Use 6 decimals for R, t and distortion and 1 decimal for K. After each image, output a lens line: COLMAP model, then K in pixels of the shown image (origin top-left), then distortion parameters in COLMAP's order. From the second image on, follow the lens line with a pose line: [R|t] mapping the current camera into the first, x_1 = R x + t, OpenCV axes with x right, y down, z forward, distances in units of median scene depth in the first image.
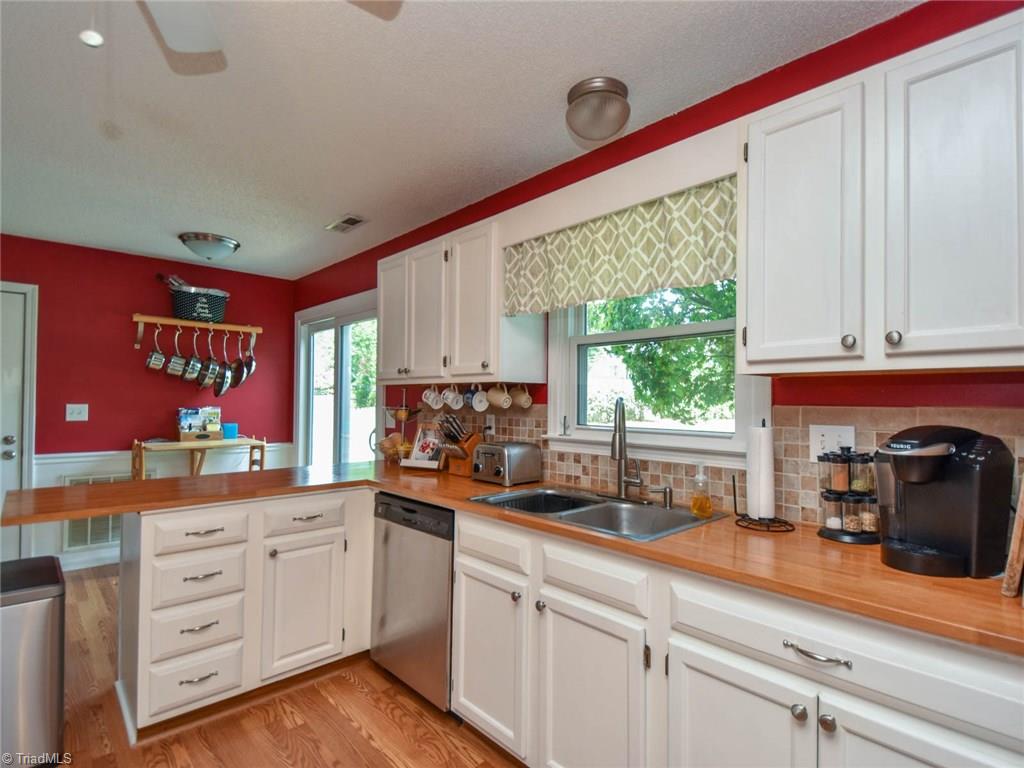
lens RADIAL K [[506.3, 0, 520.1], [0, 506.3, 391.7], [0, 0, 1]] dist [0.016788, -0.006615]
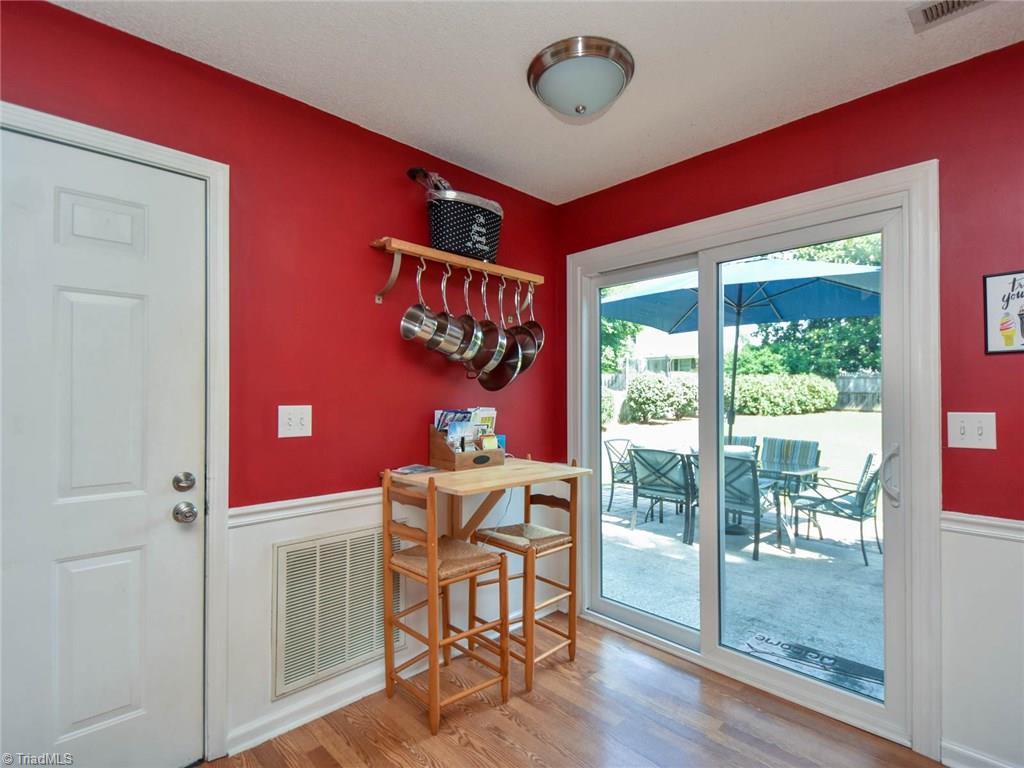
lens RADIAL K [[506.3, 0, 527.9], [0, 506.3, 389.1], [0, 0, 1]] dist [0.016788, -0.006615]
pose [[0.999716, -0.011840, 0.020685, -0.584083], [0.011820, 0.999930, 0.001086, 0.008734], [-0.020697, -0.000842, 0.999785, 0.435217]]
